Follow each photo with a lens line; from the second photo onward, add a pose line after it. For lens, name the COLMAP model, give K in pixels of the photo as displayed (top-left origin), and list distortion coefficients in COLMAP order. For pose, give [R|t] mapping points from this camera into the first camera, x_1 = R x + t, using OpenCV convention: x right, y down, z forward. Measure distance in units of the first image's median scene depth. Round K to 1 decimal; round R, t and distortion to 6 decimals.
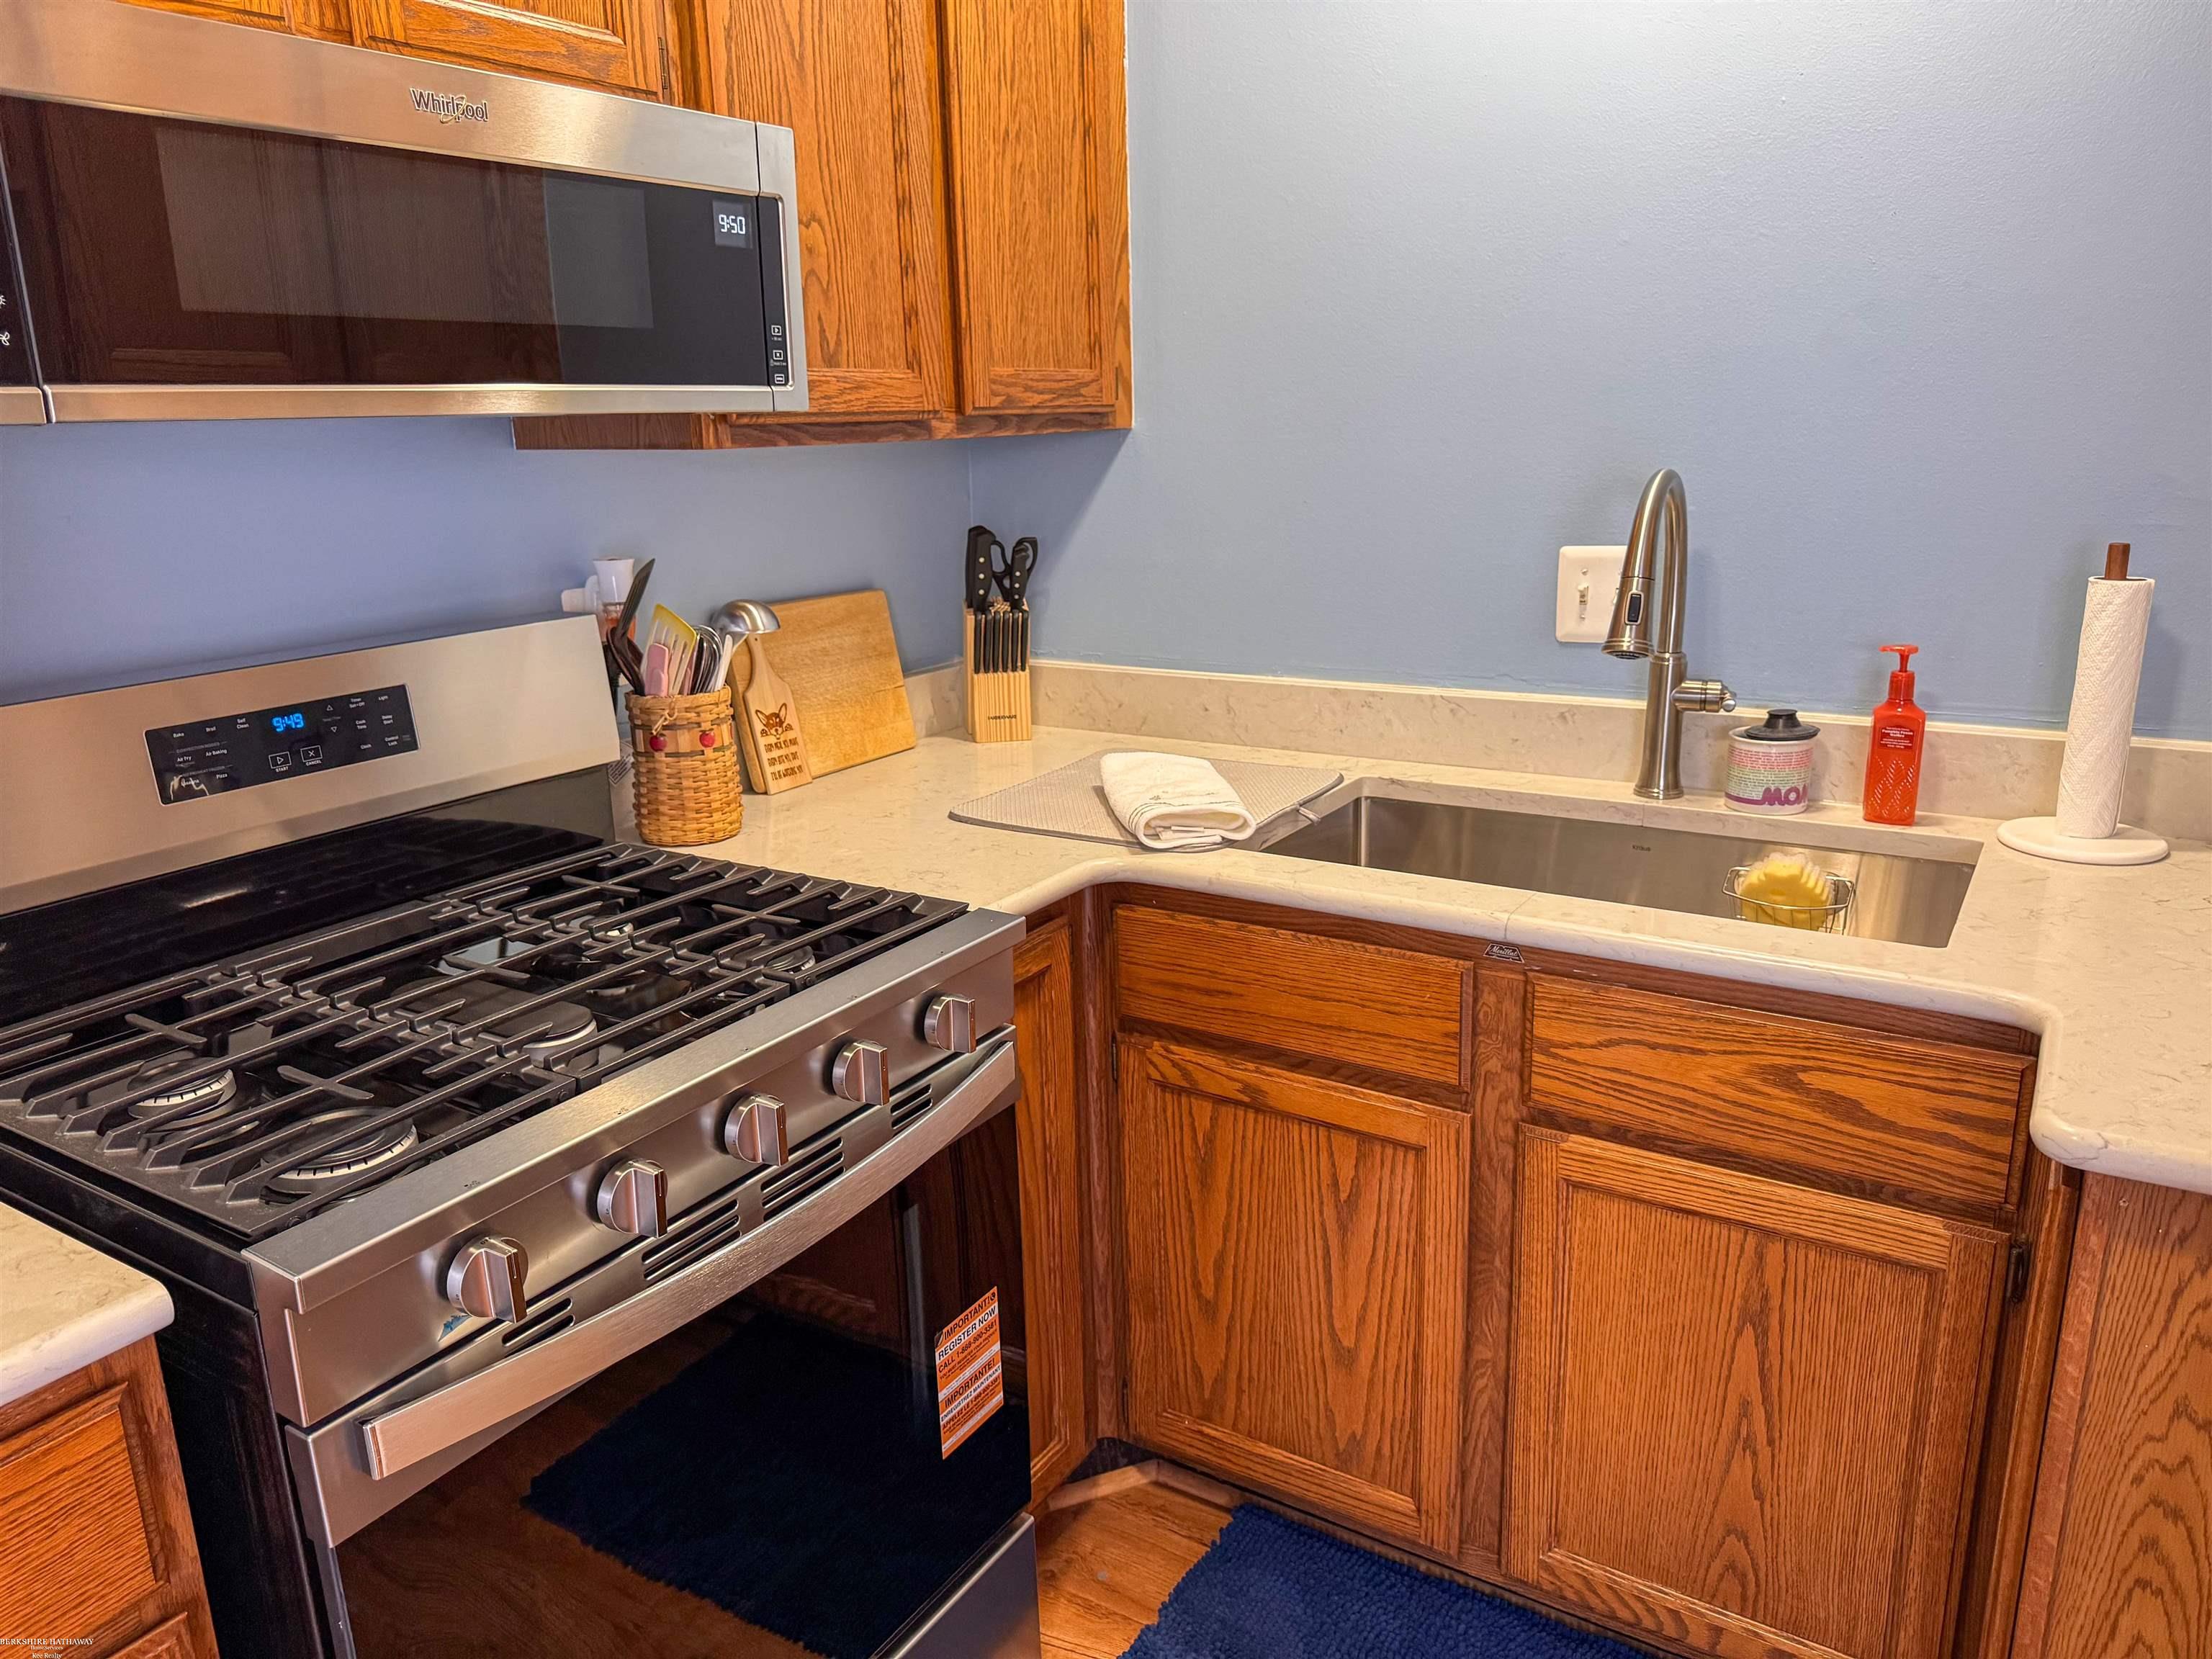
lens RADIAL K [[1566.8, 0, 1052.8], [0, 1566.8, 837.4], [0, 0, 1]] dist [0.081544, -0.163271]
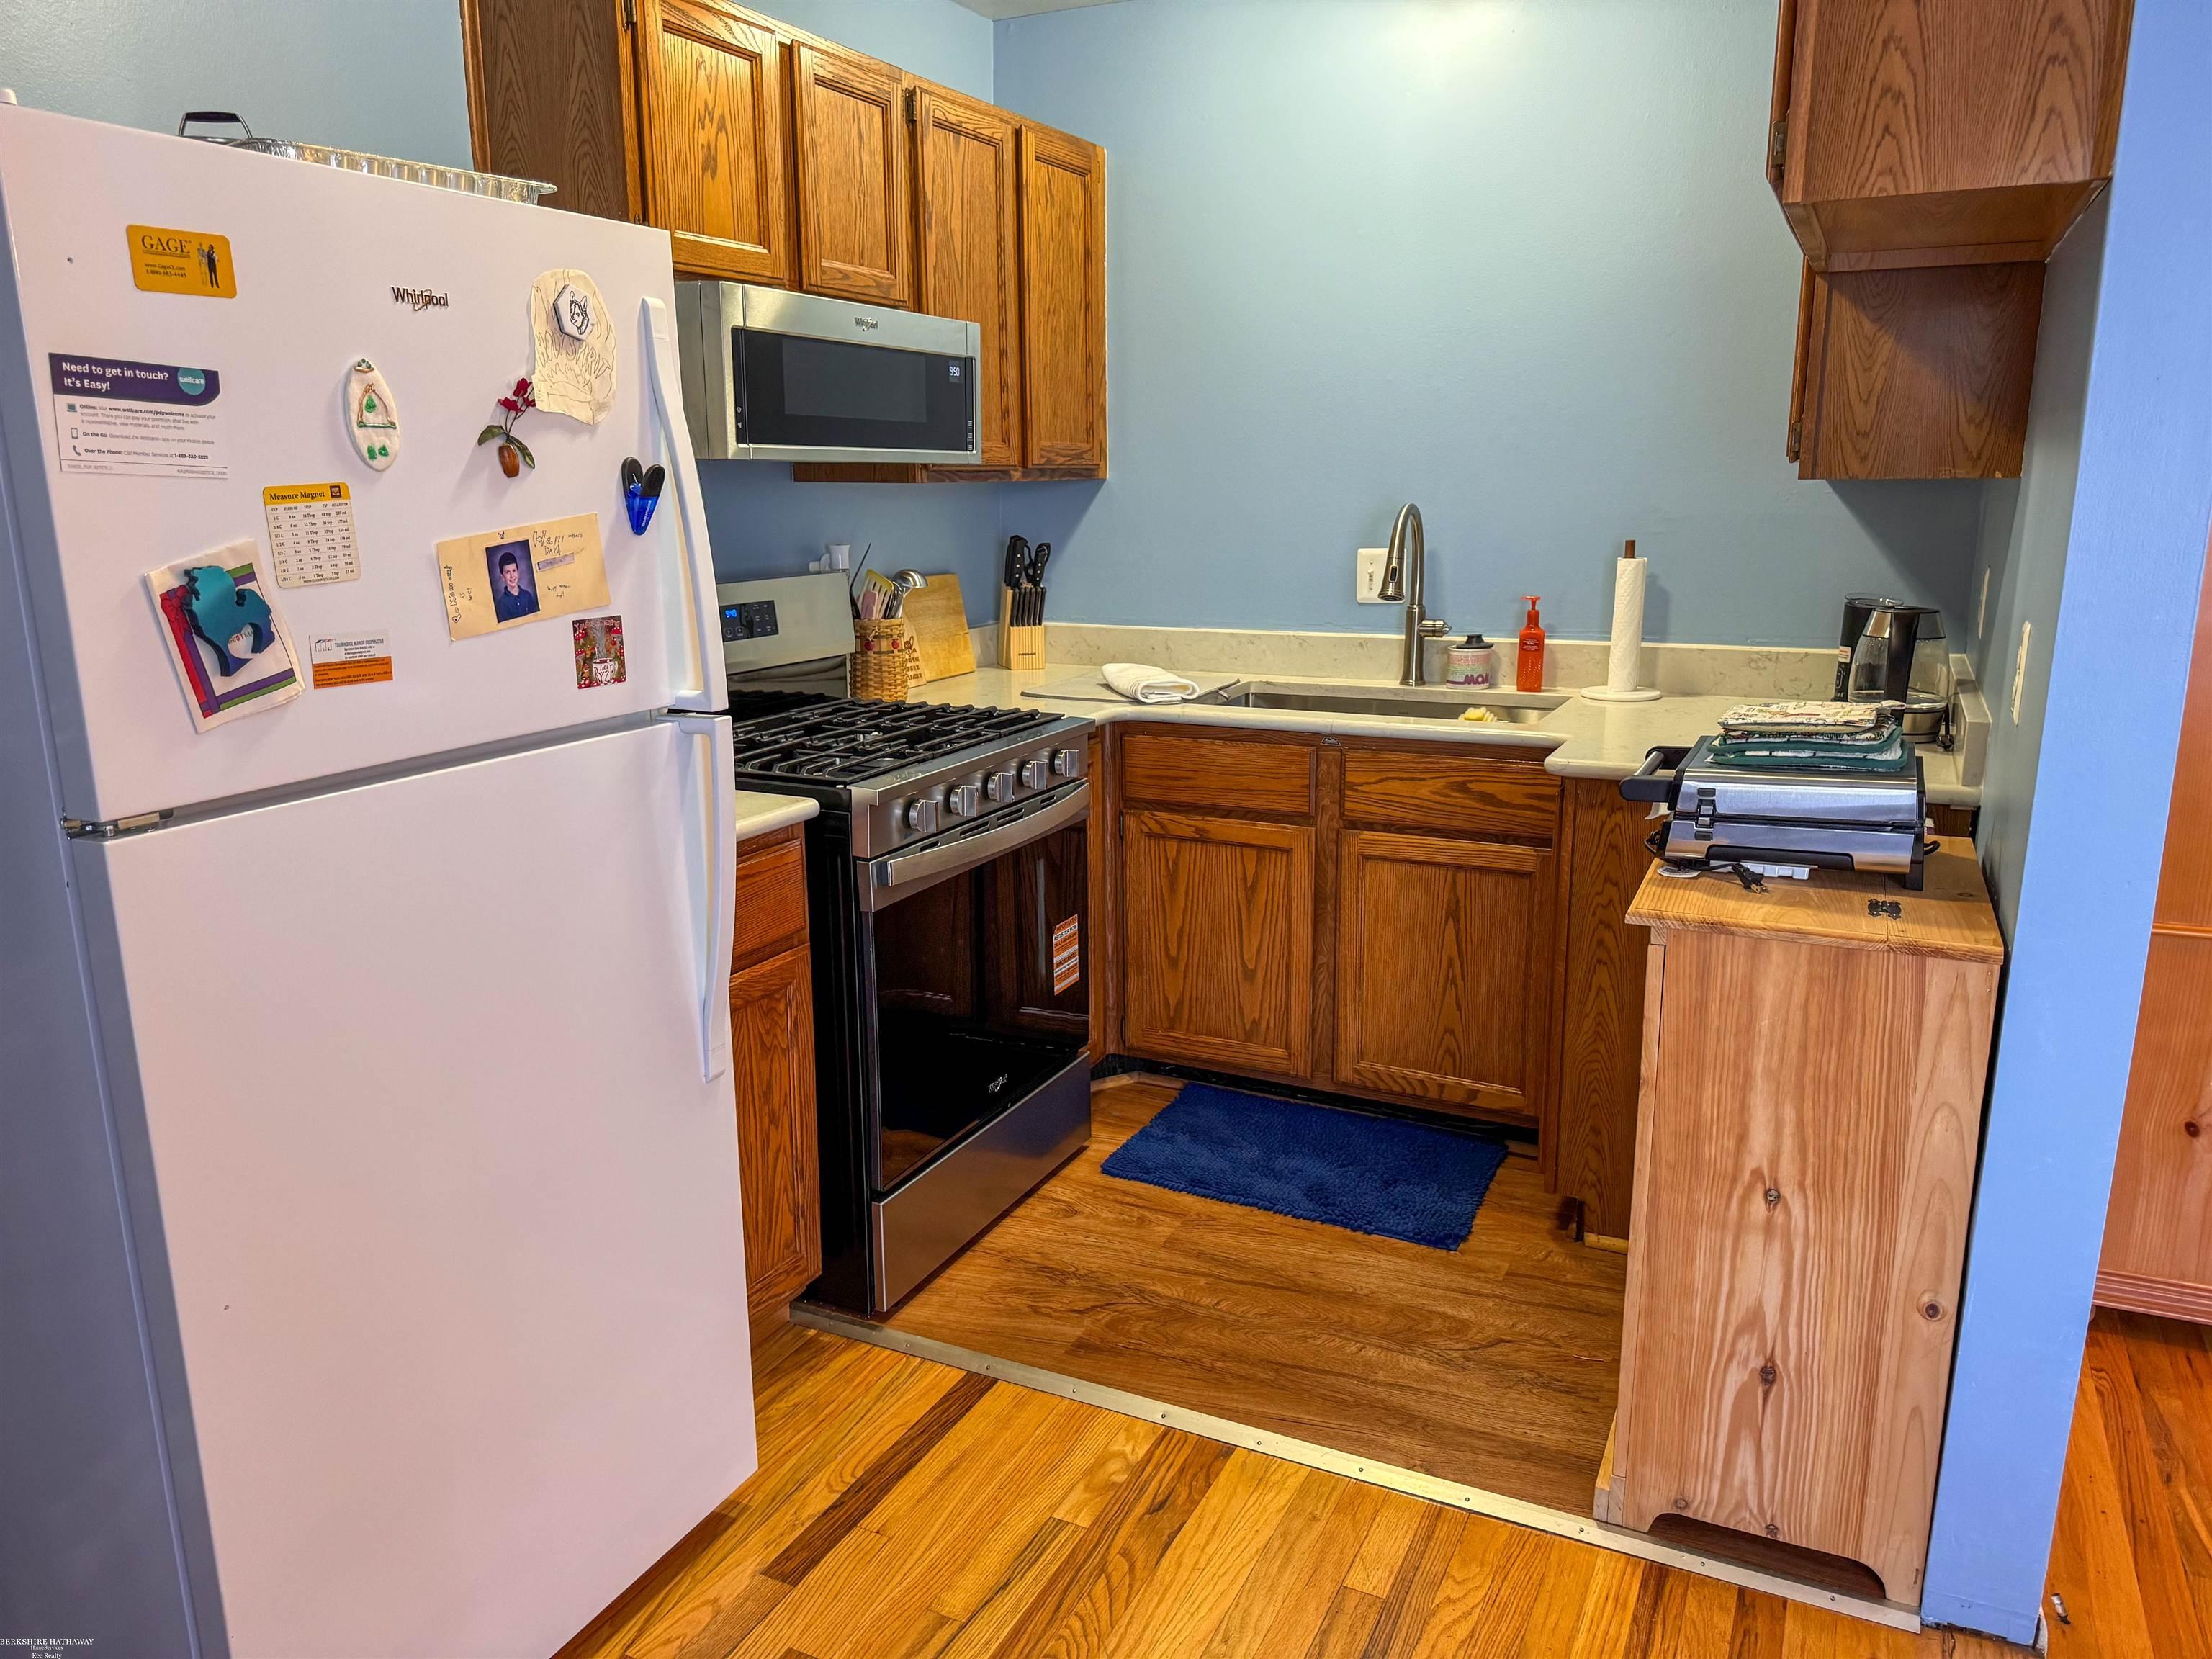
lens RADIAL K [[1566.8, 0, 1052.8], [0, 1566.8, 837.4], [0, 0, 1]] dist [0.081544, -0.163271]
pose [[0.994404, -0.003481, 0.105591, -0.241909], [0.007474, 0.999271, -0.037446, 0.235965], [-0.105384, 0.038026, 0.993704, -0.824231]]
